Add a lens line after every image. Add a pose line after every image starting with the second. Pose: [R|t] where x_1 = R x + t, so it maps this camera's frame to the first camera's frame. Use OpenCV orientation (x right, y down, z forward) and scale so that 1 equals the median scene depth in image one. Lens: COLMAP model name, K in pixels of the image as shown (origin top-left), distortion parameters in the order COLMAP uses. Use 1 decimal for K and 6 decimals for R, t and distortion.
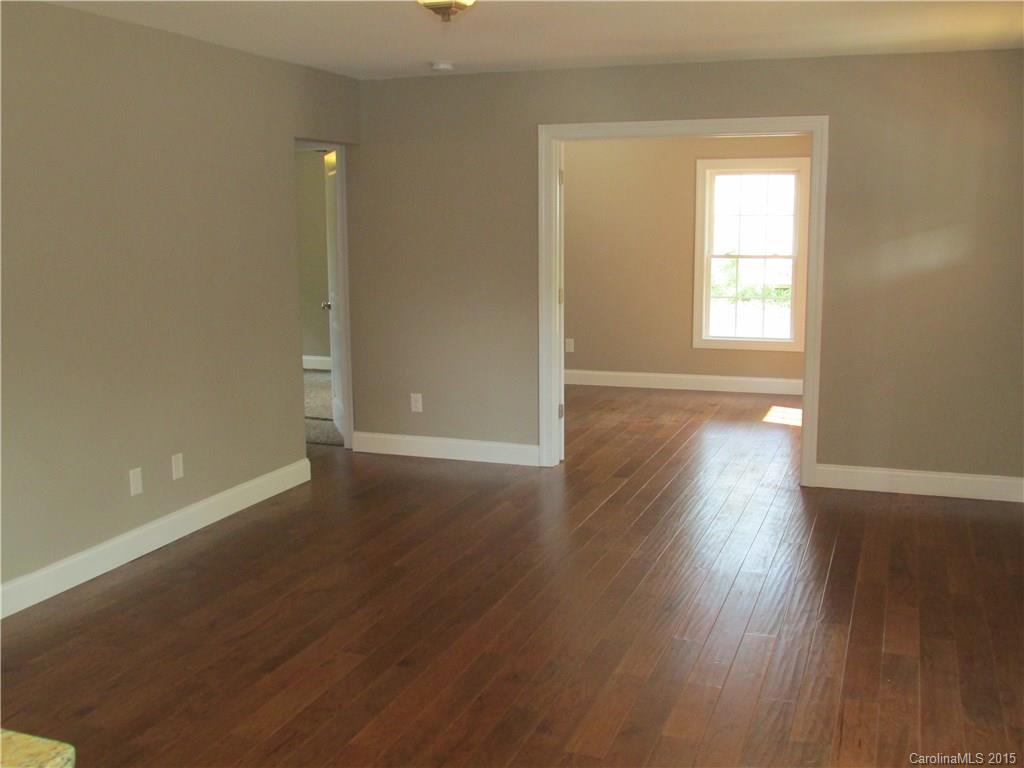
lens RADIAL K [[1083.4, 0, 512.0], [0, 1083.4, 384.0], [0, 0, 1]] dist [-0.045313, 0.007810]
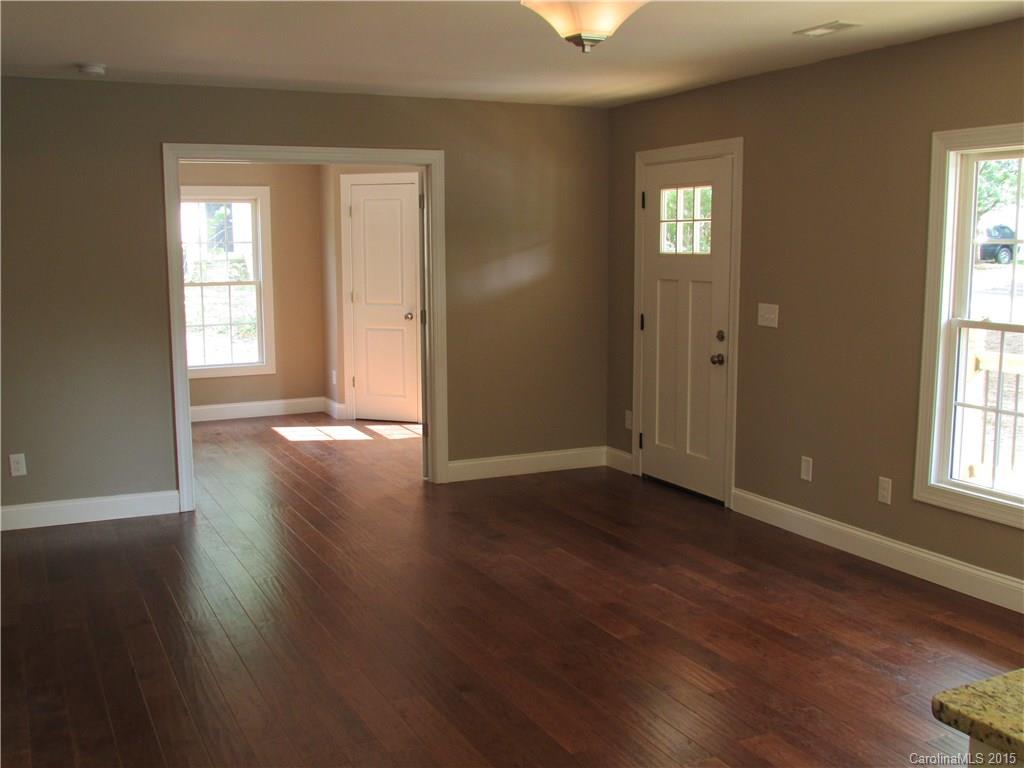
lens RADIAL K [[1083.4, 0, 512.0], [0, 1083.4, 384.0], [0, 0, 1]] dist [-0.045313, 0.007810]
pose [[0.697001, -0.092201, 0.711118, -0.312331], [0.114346, 0.993300, 0.016711, -0.011266], [-0.707895, 0.069666, 0.702874, 0.110563]]
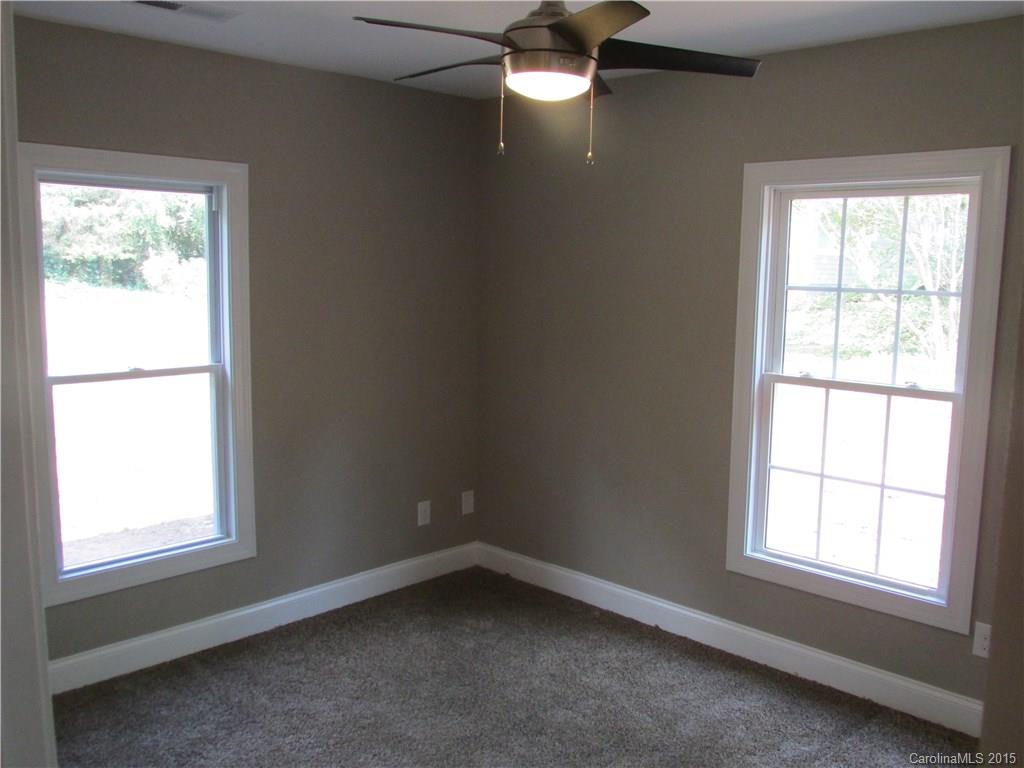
lens RADIAL K [[901.4, 0, 512.0], [0, 901.4, 384.0], [0, 0, 1]] dist [-0.057175, -0.001373]
pose [[0.919401, 0.073437, -0.386405, 0.235530], [-0.086658, 0.996095, -0.016884, -0.102988], [0.383656, 0.049008, 0.922175, 0.630526]]
